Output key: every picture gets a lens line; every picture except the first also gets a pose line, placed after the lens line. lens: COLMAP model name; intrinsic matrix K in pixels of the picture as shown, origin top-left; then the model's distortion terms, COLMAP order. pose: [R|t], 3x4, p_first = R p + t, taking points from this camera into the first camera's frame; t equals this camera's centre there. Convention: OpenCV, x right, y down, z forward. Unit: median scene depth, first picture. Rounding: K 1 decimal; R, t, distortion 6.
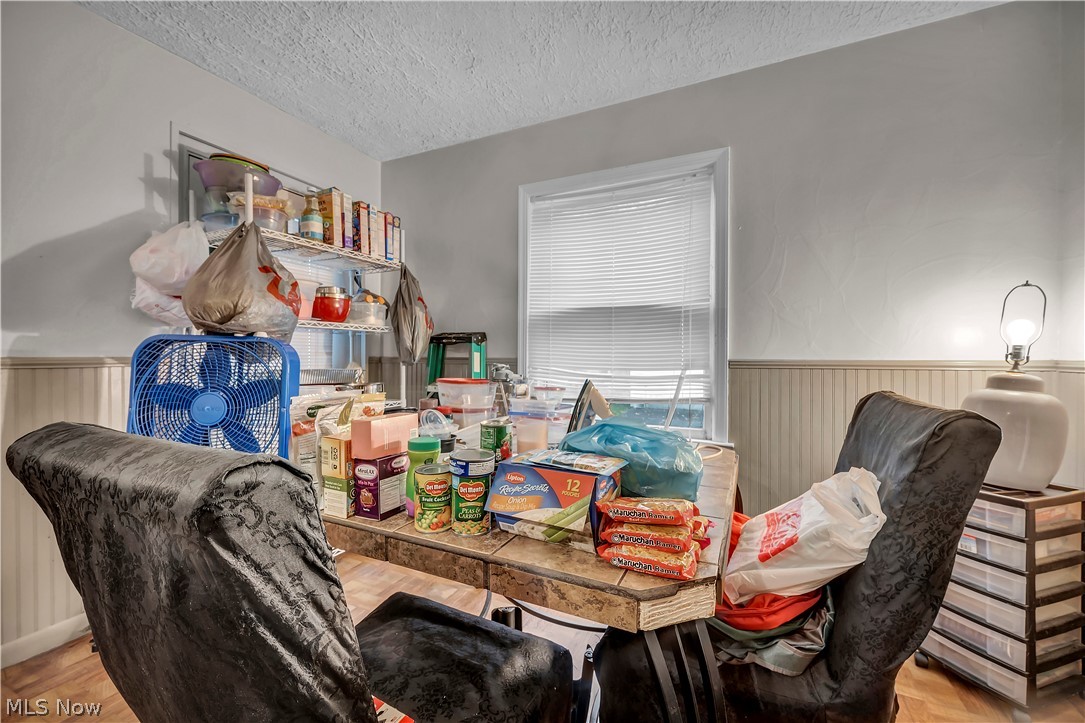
lens RADIAL K [[427.7, 0, 542.5], [0, 427.7, 361.5], [0, 0, 1]] dist [-0.001272, -0.000039]
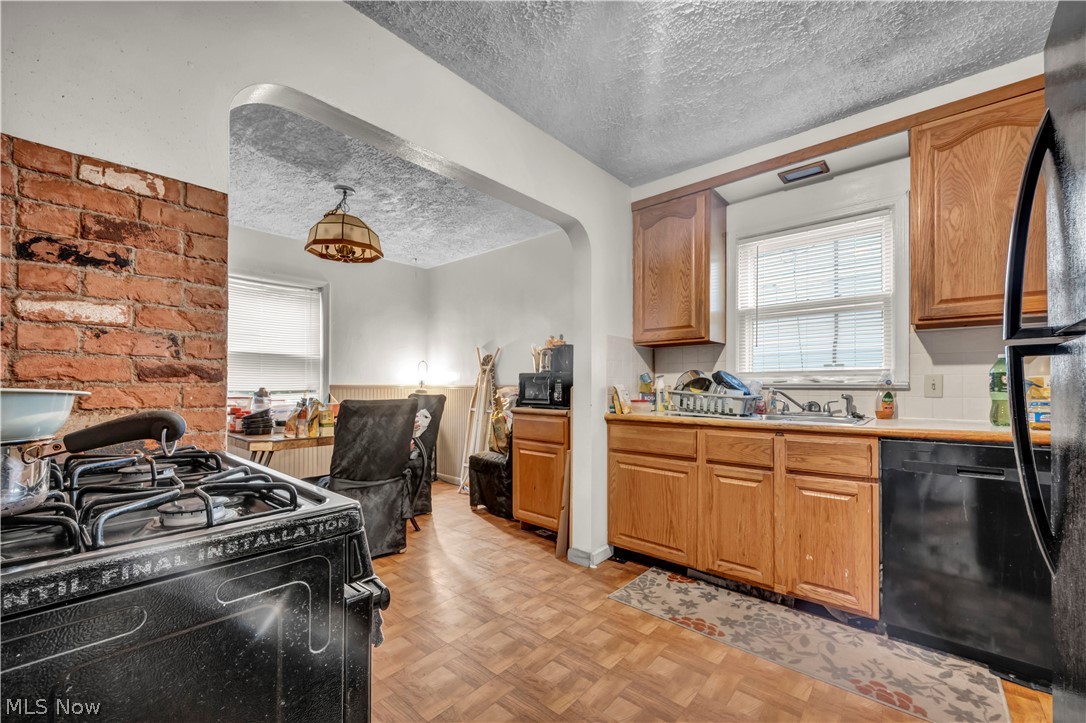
lens RADIAL K [[435.3, 0, 539.6], [0, 435.3, 381.4], [0, 0, 1]] dist [0.000195, 0.000124]
pose [[0.275857, 0.004771, 0.961187, -1.276253], [0.004893, 0.999968, -0.006368, -0.001287], [-0.961186, 0.006460, 0.275825, -0.544318]]
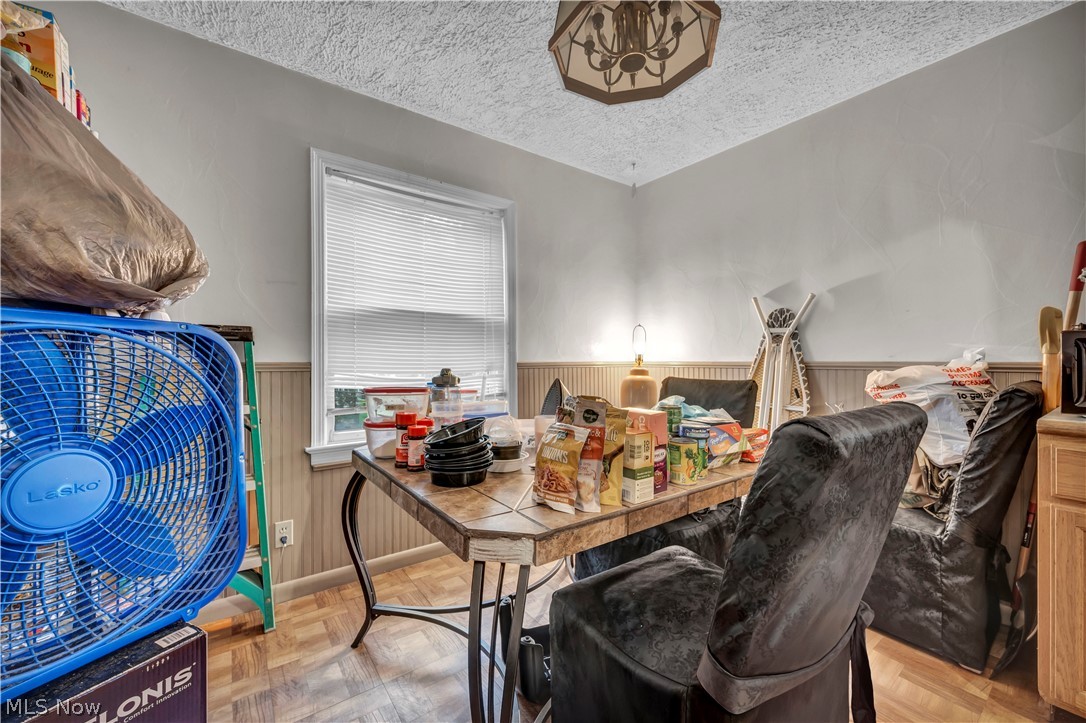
lens RADIAL K [[428.1, 0, 543.0], [0, 428.1, 361.5], [0, 0, 1]] dist [-0.001272, -0.000039]
pose [[0.477045, -0.004772, 0.878866, -0.669360], [0.010941, 0.999940, -0.000509, -0.004923], [-0.878811, 0.009858, 0.477069, 0.288261]]
